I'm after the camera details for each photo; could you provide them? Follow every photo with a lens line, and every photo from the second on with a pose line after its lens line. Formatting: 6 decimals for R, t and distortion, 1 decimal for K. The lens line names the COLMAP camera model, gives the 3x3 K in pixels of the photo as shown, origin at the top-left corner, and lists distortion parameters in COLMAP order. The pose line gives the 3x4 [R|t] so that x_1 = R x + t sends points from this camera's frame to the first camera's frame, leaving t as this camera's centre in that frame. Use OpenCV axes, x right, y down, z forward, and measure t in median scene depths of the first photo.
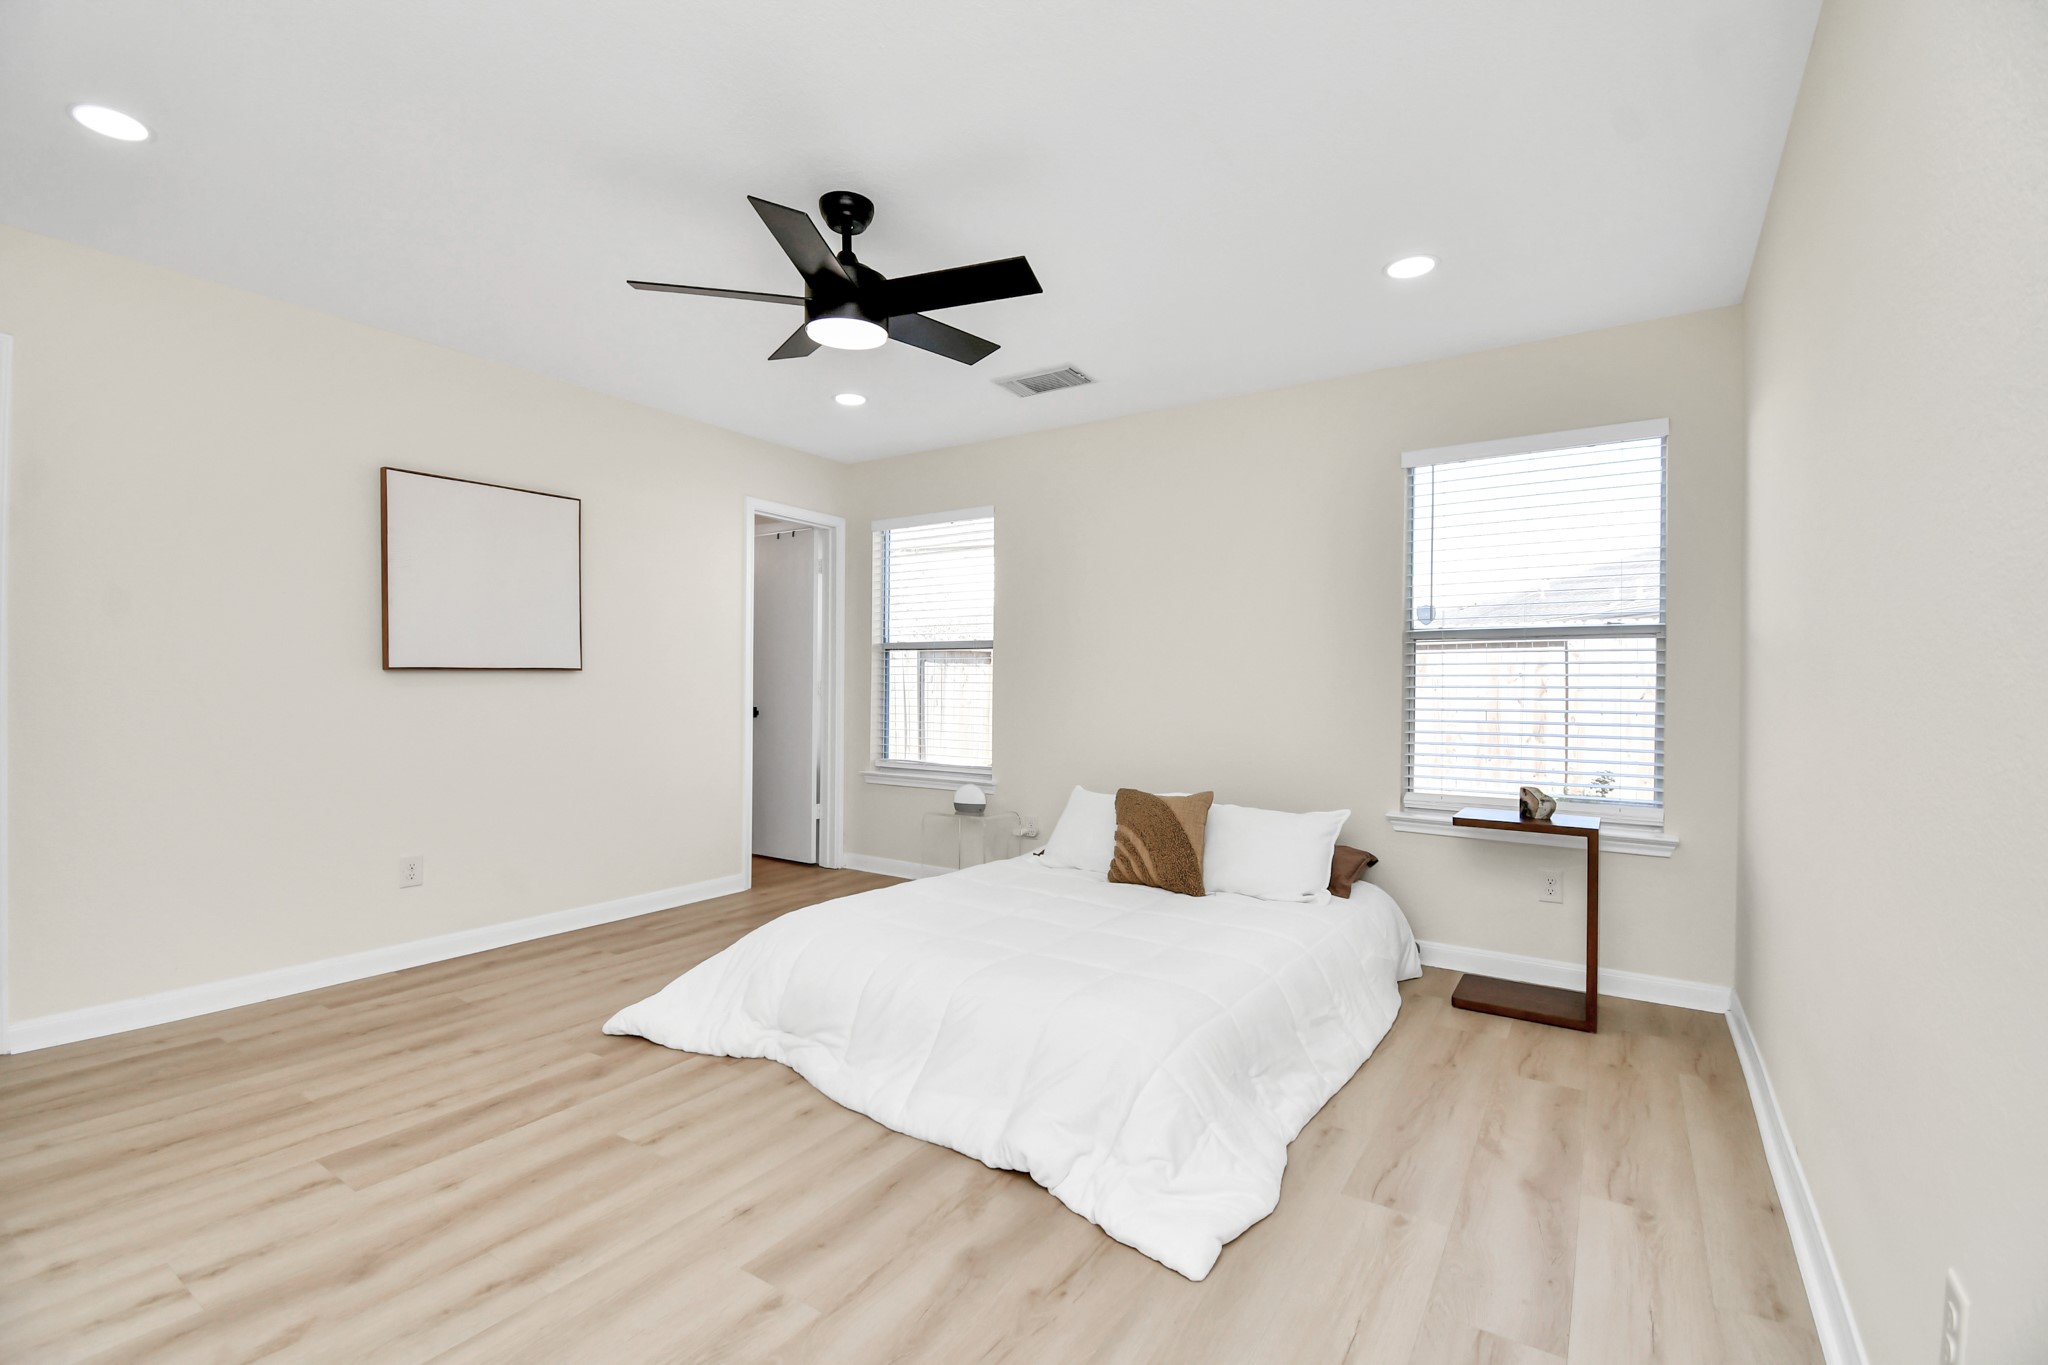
lens RADIAL K [[898.8, 0, 1020.9], [0, 898.8, 677.6], [0, 0, 1]] dist [0.008579, -0.011580]
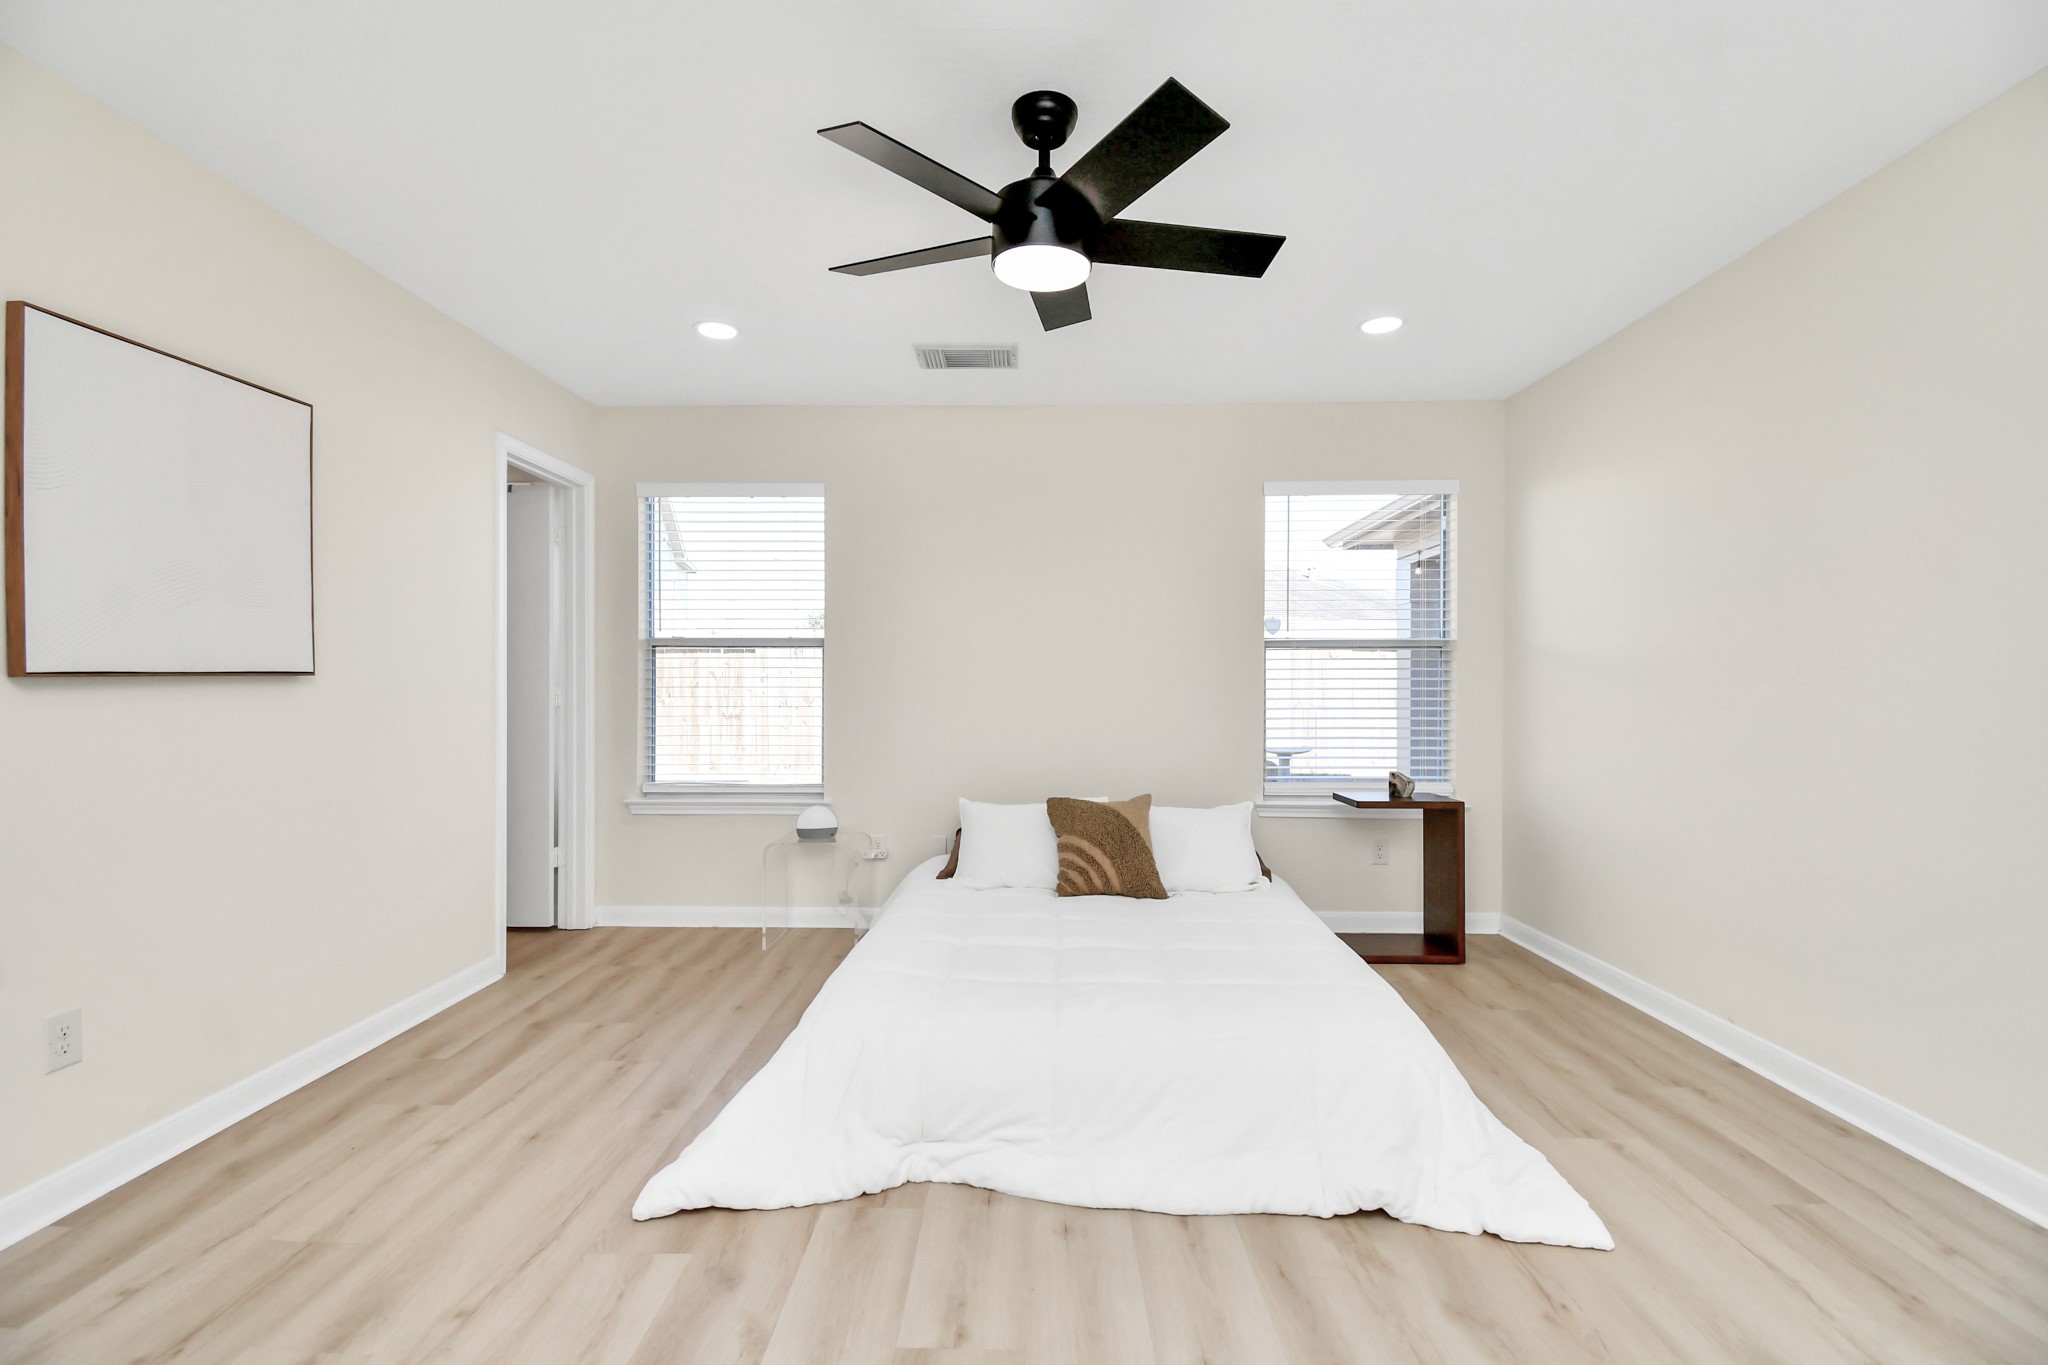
lens RADIAL K [[898.8, 0, 1020.8], [0, 898.8, 671.8], [0, 0, 1]] dist [0.008579, -0.011580]
pose [[0.844203, 0.000487, 0.536024, -0.471038], [0.000890, 0.999997, -0.002310, -0.009399], [-0.536023, 0.002428, 0.844200, 0.227082]]
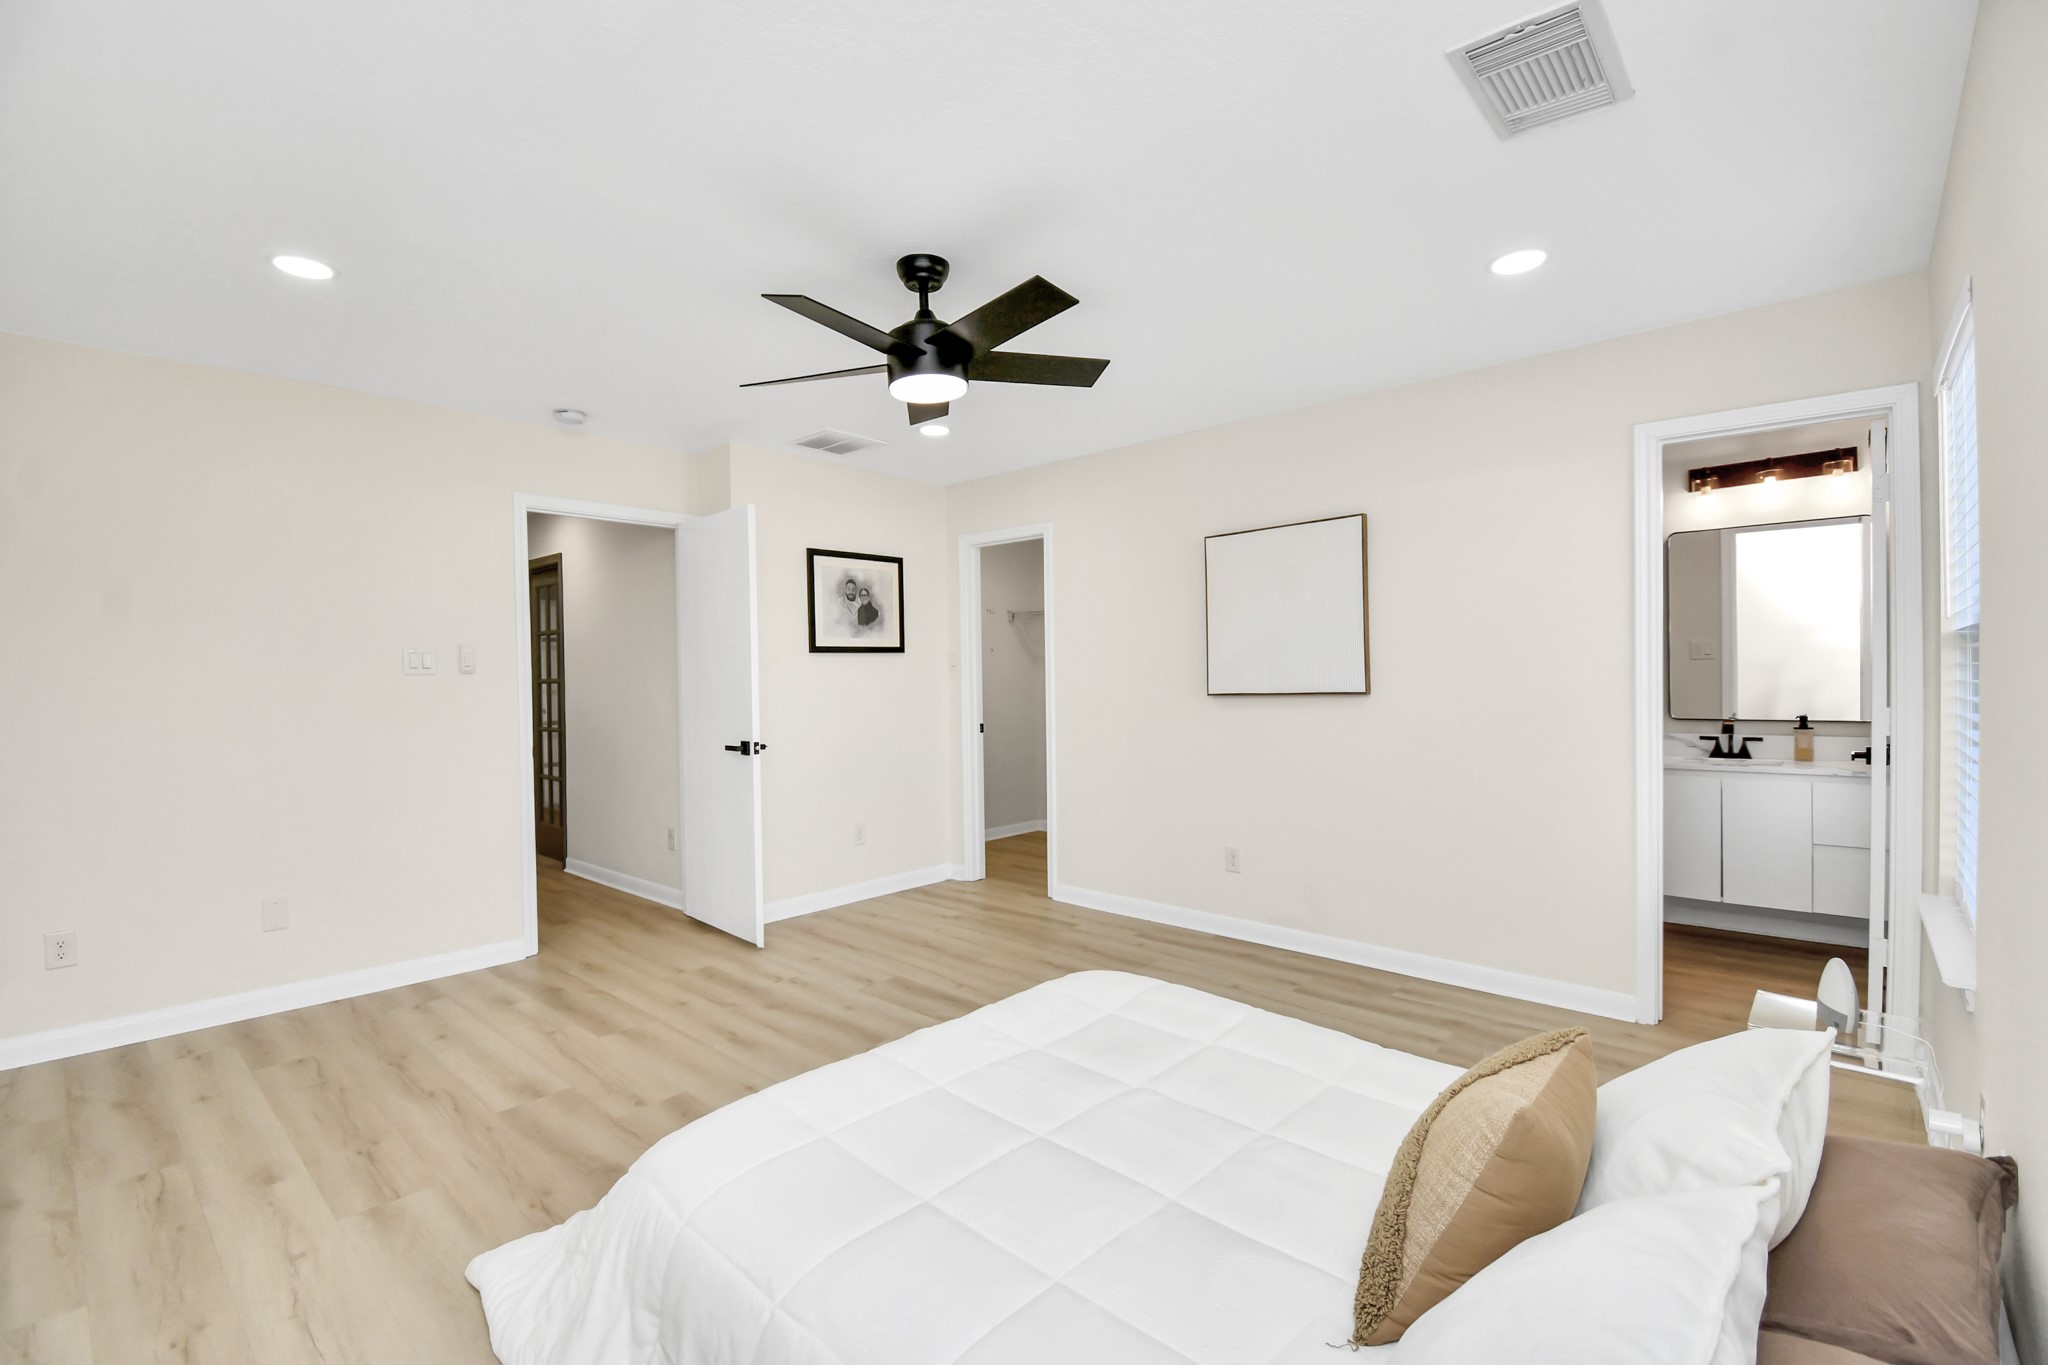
lens RADIAL K [[898.8, 0, 1011.1], [0, 898.8, 685.8], [0, 0, 1]] dist [0.008579, -0.011580]
pose [[-0.151729, 0.005613, -0.988406, 0.578511], [0.017217, 0.999847, 0.003035, -0.030444], [0.988272, -0.016557, -0.151802, 0.894034]]
